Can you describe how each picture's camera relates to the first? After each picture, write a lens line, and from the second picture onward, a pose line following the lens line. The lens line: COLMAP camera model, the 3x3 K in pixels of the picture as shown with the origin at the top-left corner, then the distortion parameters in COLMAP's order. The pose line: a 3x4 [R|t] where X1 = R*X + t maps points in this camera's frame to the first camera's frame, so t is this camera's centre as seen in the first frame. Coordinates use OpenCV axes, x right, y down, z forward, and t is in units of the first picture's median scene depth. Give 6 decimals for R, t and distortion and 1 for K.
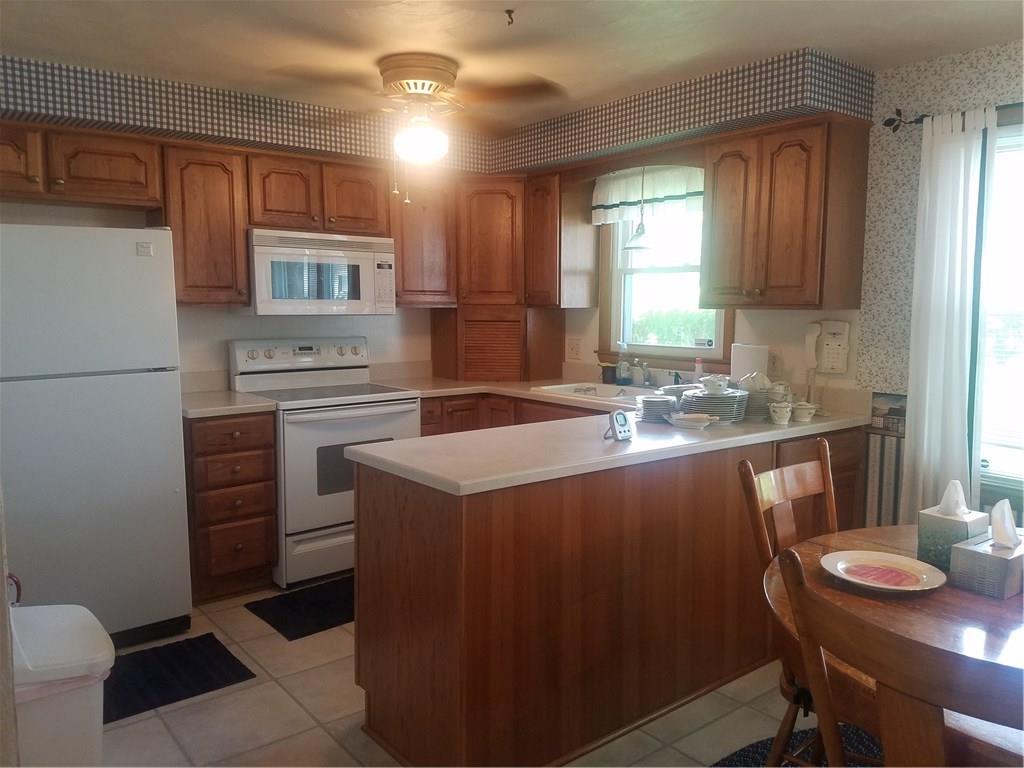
lens RADIAL K [[777.6, 0, 513.9], [0, 777.6, 392.0], [0, 0, 1]] dist [0.133262, -0.169593]
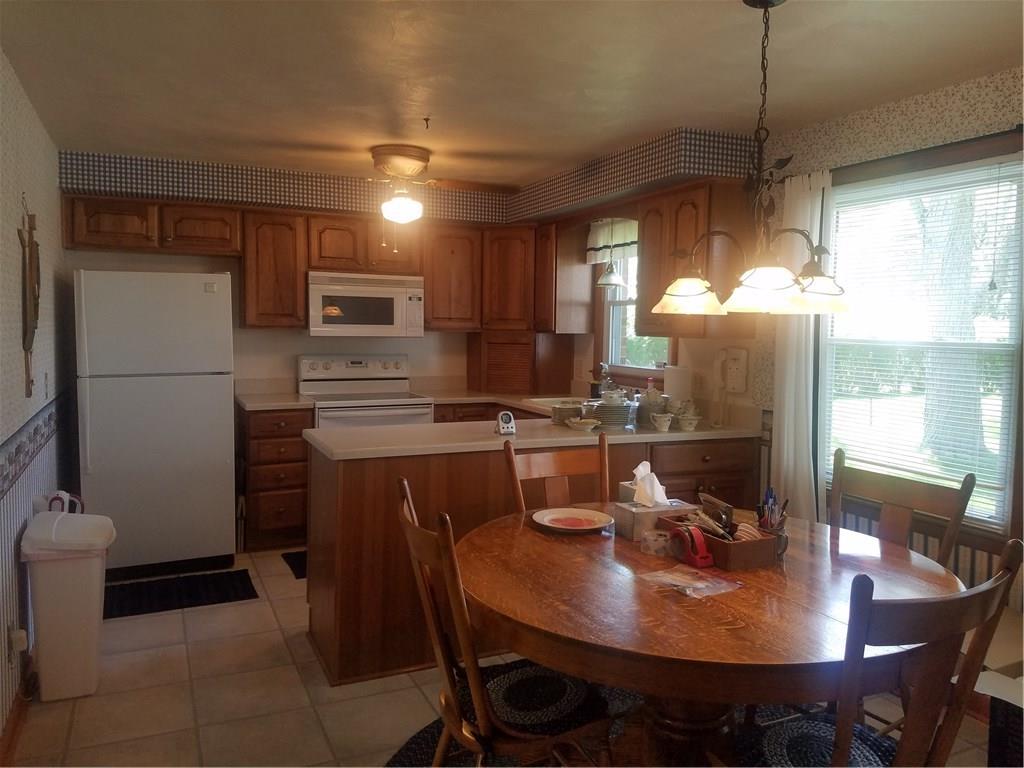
lens RADIAL K [[769.7, 0, 512.0], [0, 769.7, 384.0], [0, 0, 1]] dist [0.232722, -0.401923]
pose [[0.970214, 0.029369, -0.240464, 0.328834], [-0.039163, 0.998582, -0.036054, 0.017090], [0.239064, 0.044397, 0.969988, -0.188033]]
